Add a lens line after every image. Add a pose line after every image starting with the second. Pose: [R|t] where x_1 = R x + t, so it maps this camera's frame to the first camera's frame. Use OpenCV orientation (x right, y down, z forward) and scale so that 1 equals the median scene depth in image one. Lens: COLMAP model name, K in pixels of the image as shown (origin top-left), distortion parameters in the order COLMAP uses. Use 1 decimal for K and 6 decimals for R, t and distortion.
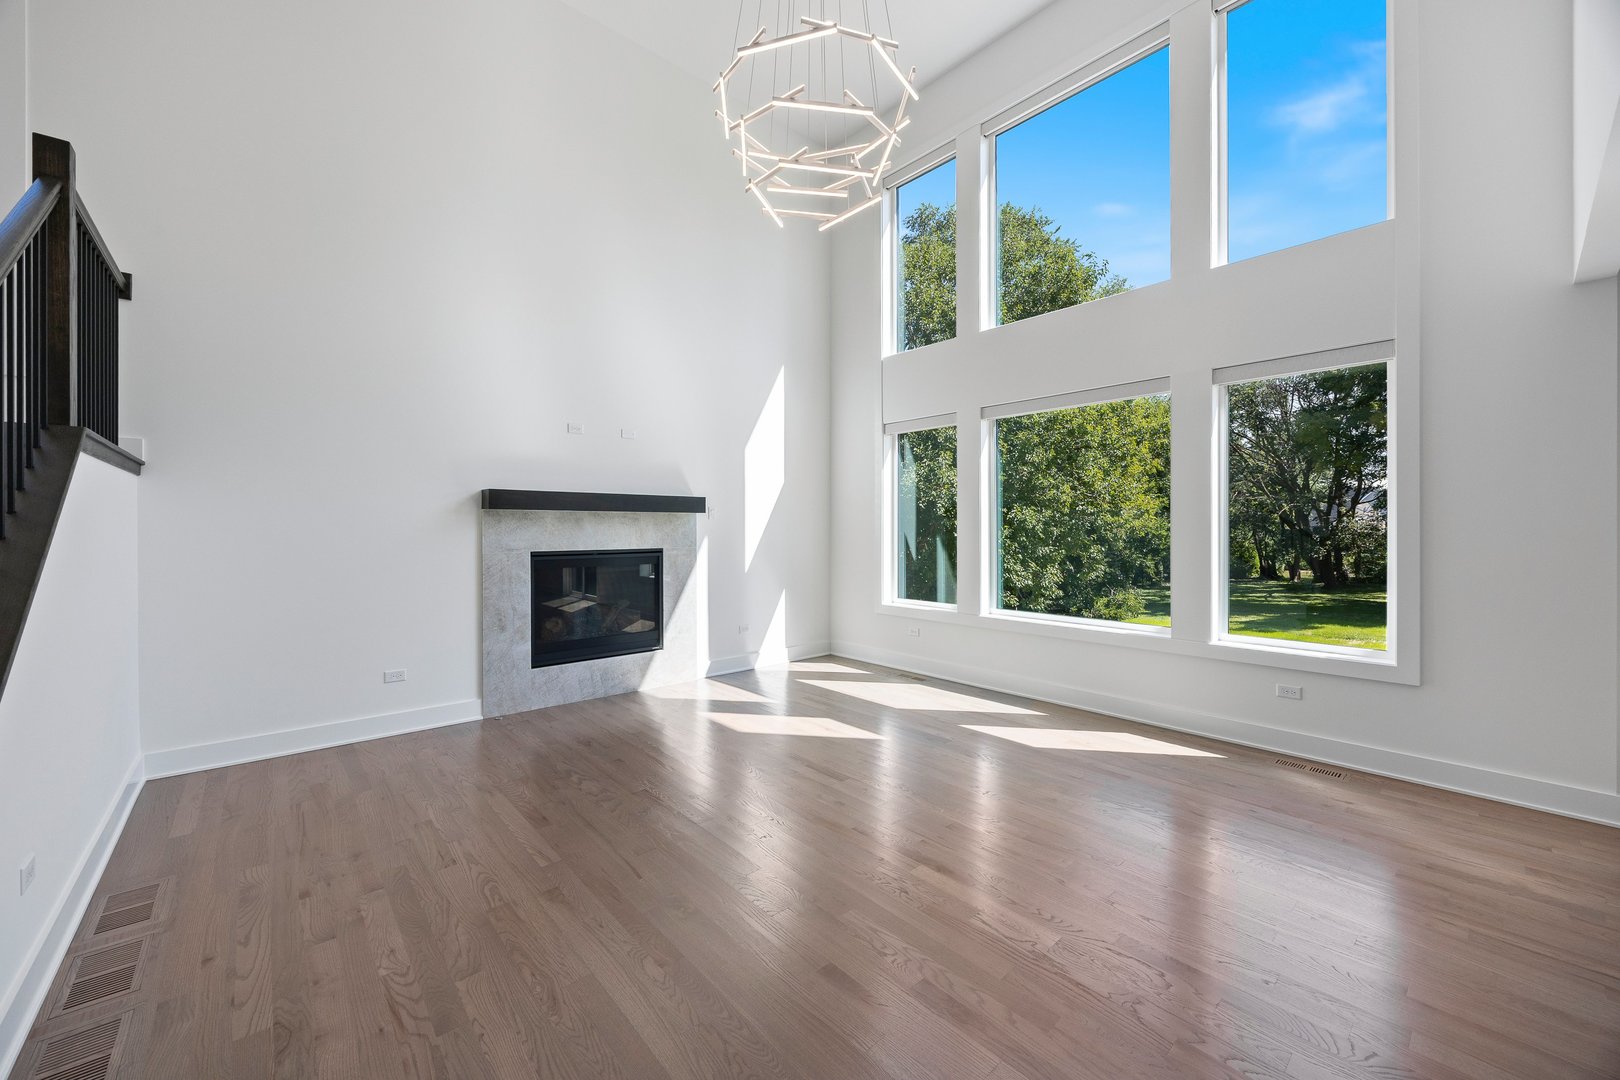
lens RADIAL K [[634.2, 0, 808.8], [0, 634.2, 529.6], [0, 0, 1]] dist [-0.001188, -0.000174]
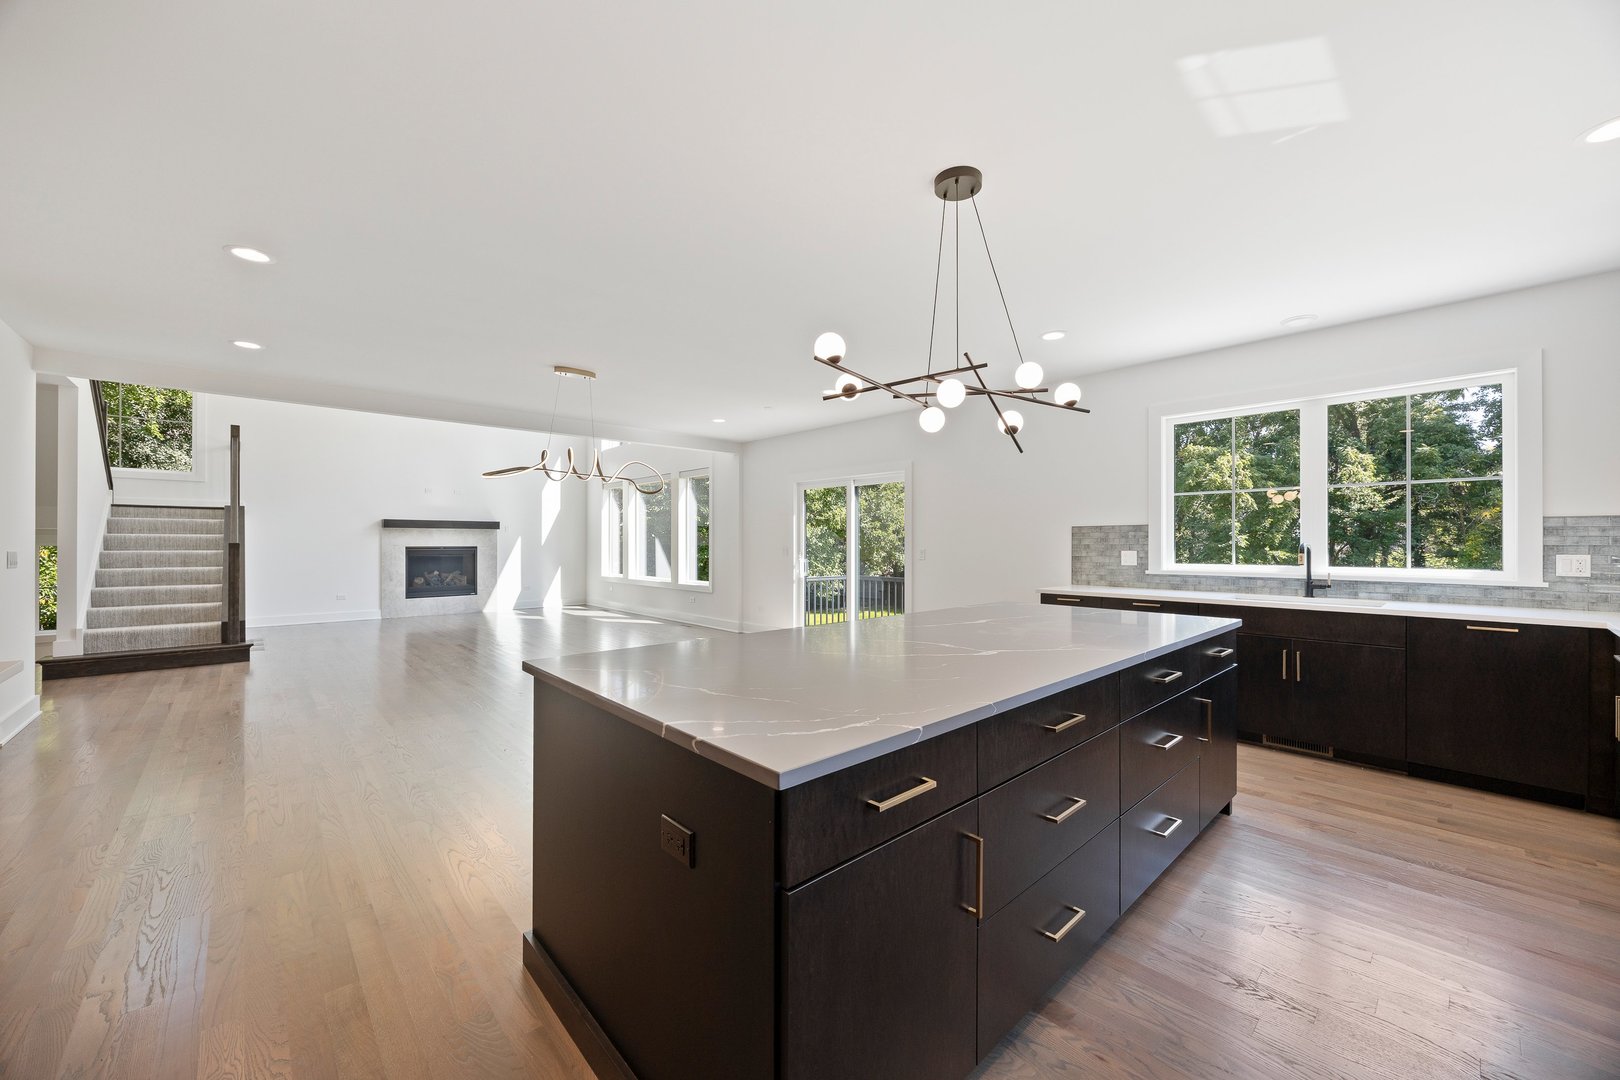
lens RADIAL K [[621.1, 0, 802.7], [0, 621.1, 537.8], [0, 0, 1]] dist [-0.002129, 0.000235]
pose [[0.999986, 0.003653, 0.003827, 0.953484], [-0.003622, 0.999961, -0.008059, 0.016335], [-0.003856, 0.008045, 0.999960, -1.196698]]
